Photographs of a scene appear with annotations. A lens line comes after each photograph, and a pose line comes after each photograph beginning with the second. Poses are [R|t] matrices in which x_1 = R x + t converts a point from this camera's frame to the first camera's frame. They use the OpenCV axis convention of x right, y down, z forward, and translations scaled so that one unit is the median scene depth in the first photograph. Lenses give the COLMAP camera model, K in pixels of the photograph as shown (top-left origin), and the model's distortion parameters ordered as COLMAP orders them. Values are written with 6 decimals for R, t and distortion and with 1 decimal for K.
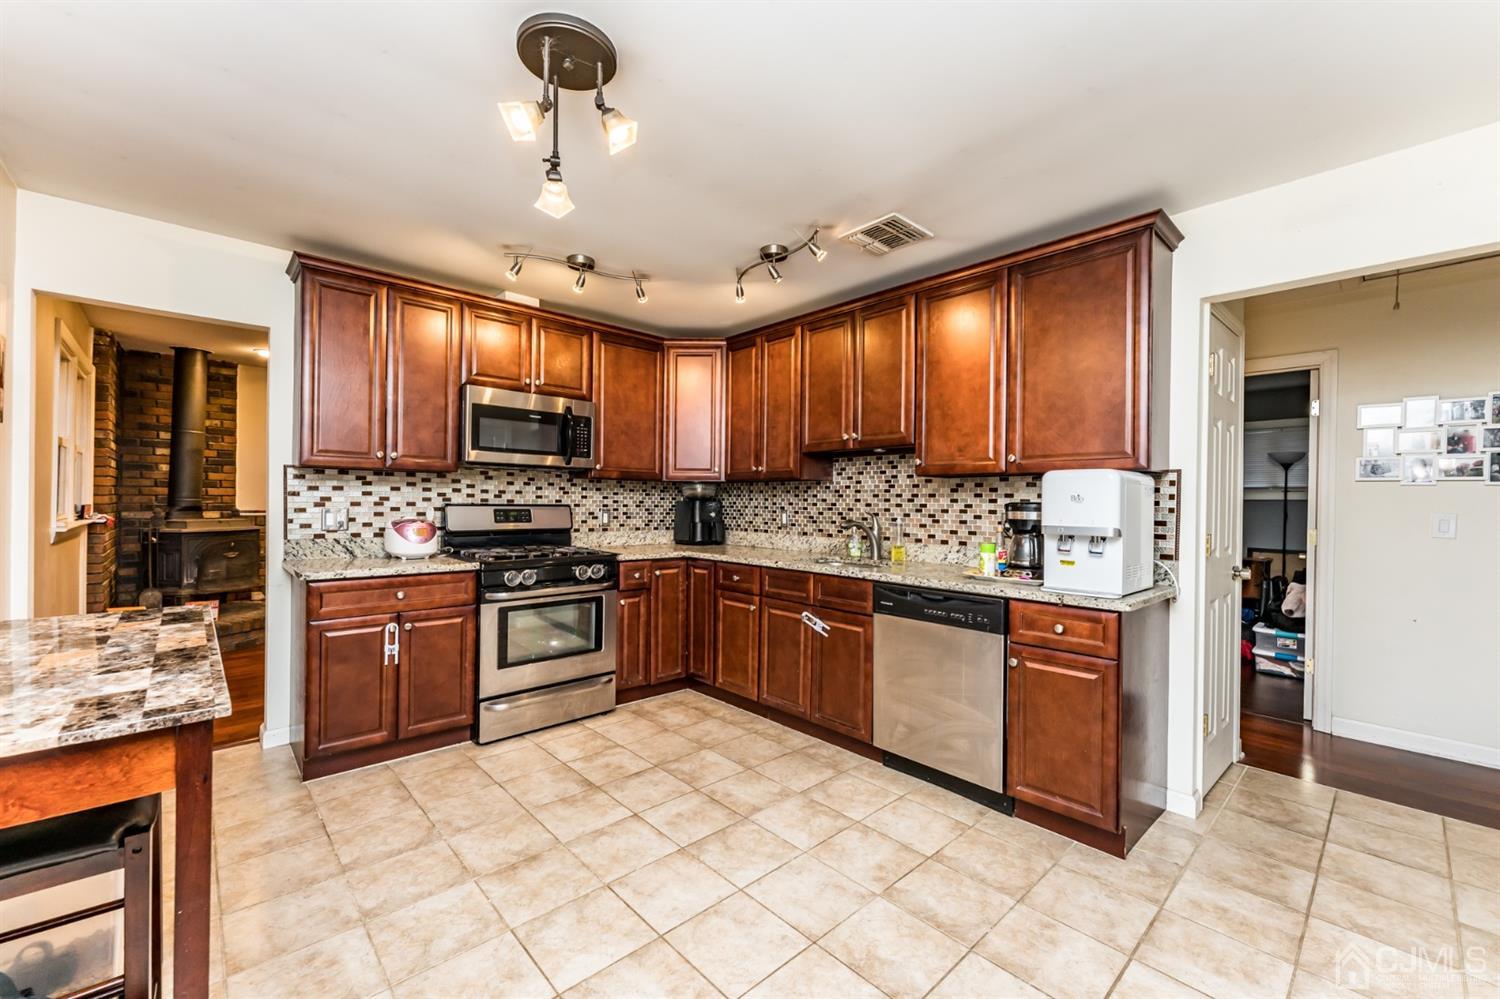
lens RADIAL K [[596.9, 0, 745.4], [0, 596.9, 503.9], [0, 0, 1]] dist [-0.000148, -0.000040]
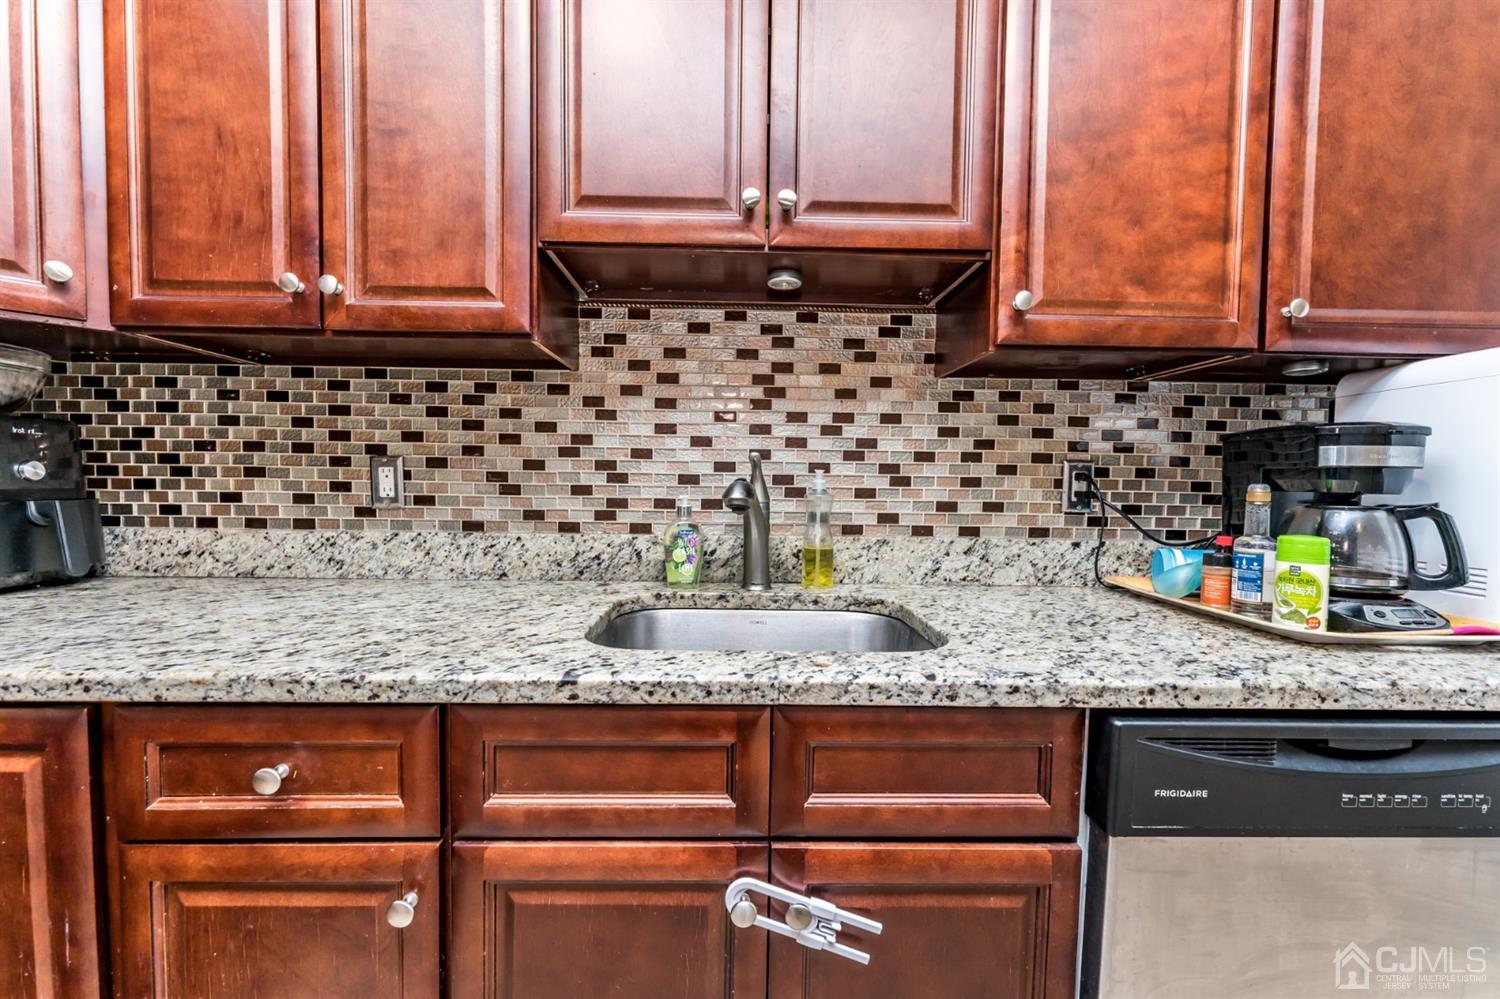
lens RADIAL K [[596.9, 0, 745.4], [0, 596.9, 503.9], [0, 0, 1]] dist [-0.000148, -0.000040]
pose [[0.658126, -0.035211, 0.752084, -0.060054], [-0.003934, 0.998731, 0.050201, 0.023437], [-0.752898, -0.035997, 0.657152, 0.779659]]
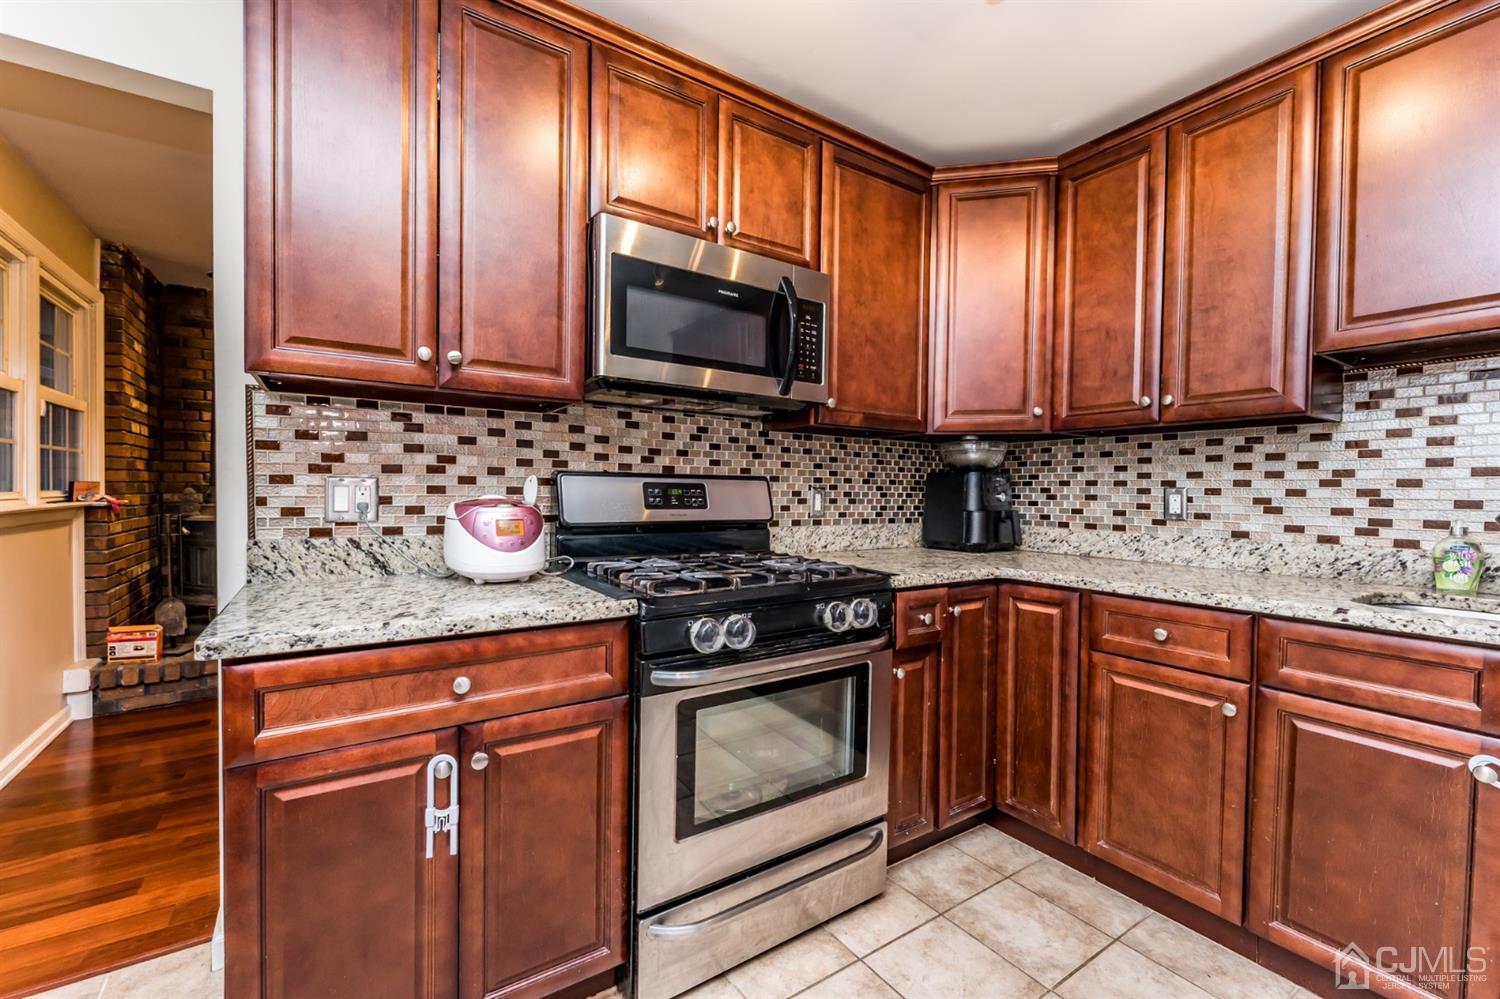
lens RADIAL K [[615.0, 0, 734.6], [0, 615.0, 502.8], [0, 0, 1]] dist [0.001545, 0.000113]
pose [[0.986026, 0.003546, -0.166552, -0.265753], [-0.001001, 0.999881, 0.015363, 0.019079], [0.166587, -0.014982, 0.985913, 0.504799]]
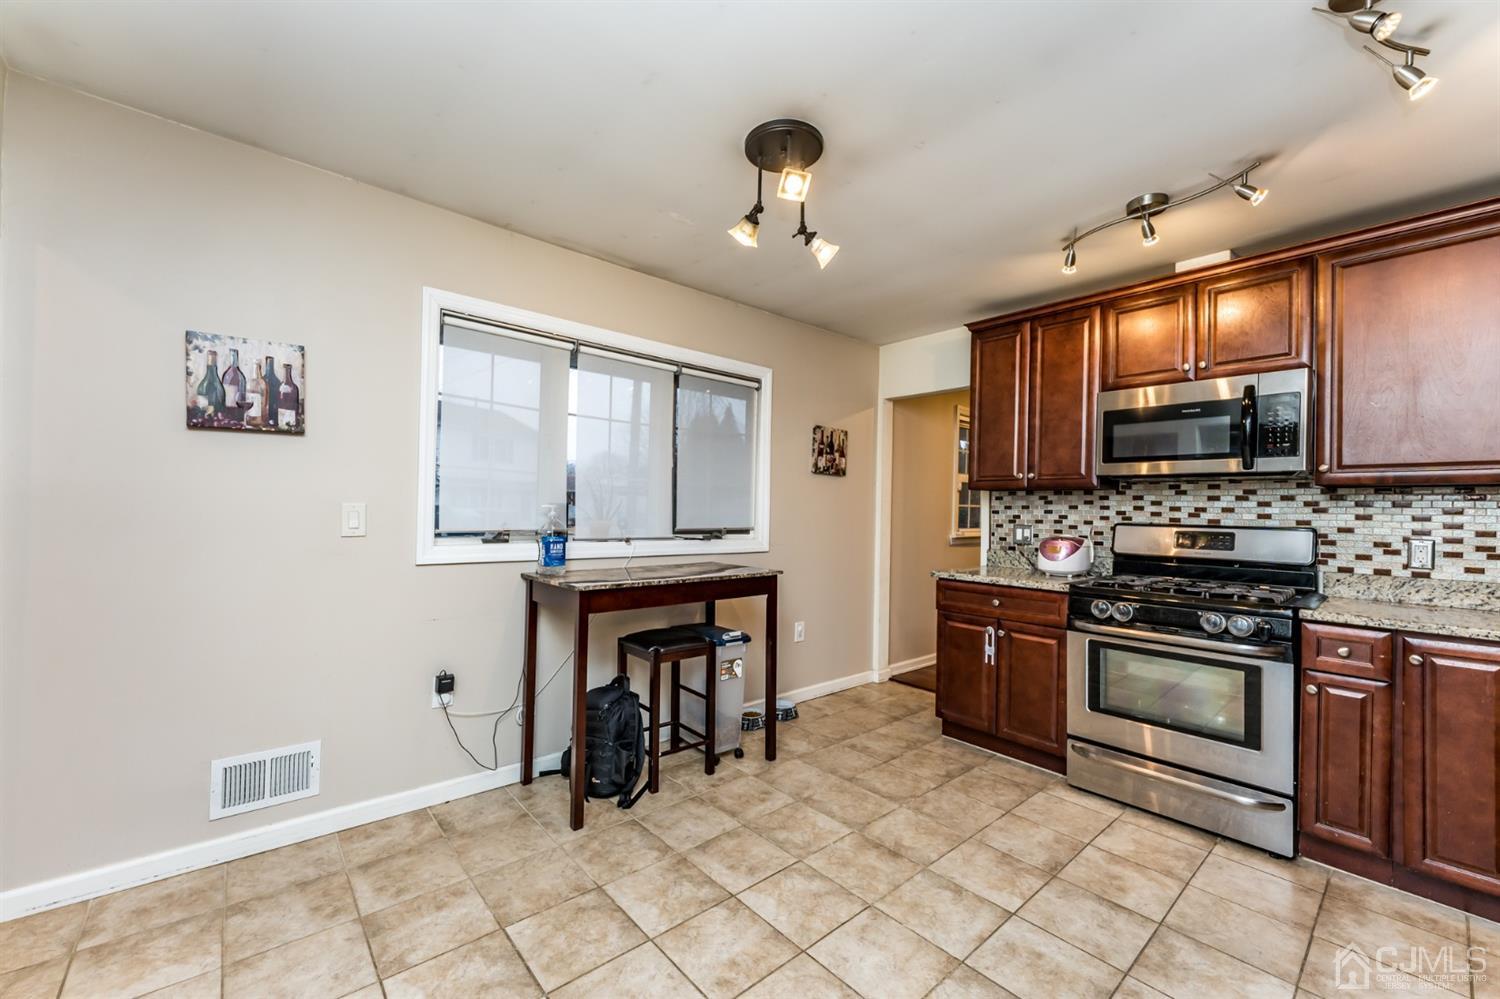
lens RADIAL K [[596.9, 0, 745.4], [0, 596.9, 503.9], [0, 0, 1]] dist [-0.000148, -0.000040]
pose [[-0.028227, -0.022014, -0.999359, 0.434344], [-0.023953, 0.999485, -0.021340, 0.003857], [0.999315, 0.023335, -0.028740, 0.458324]]
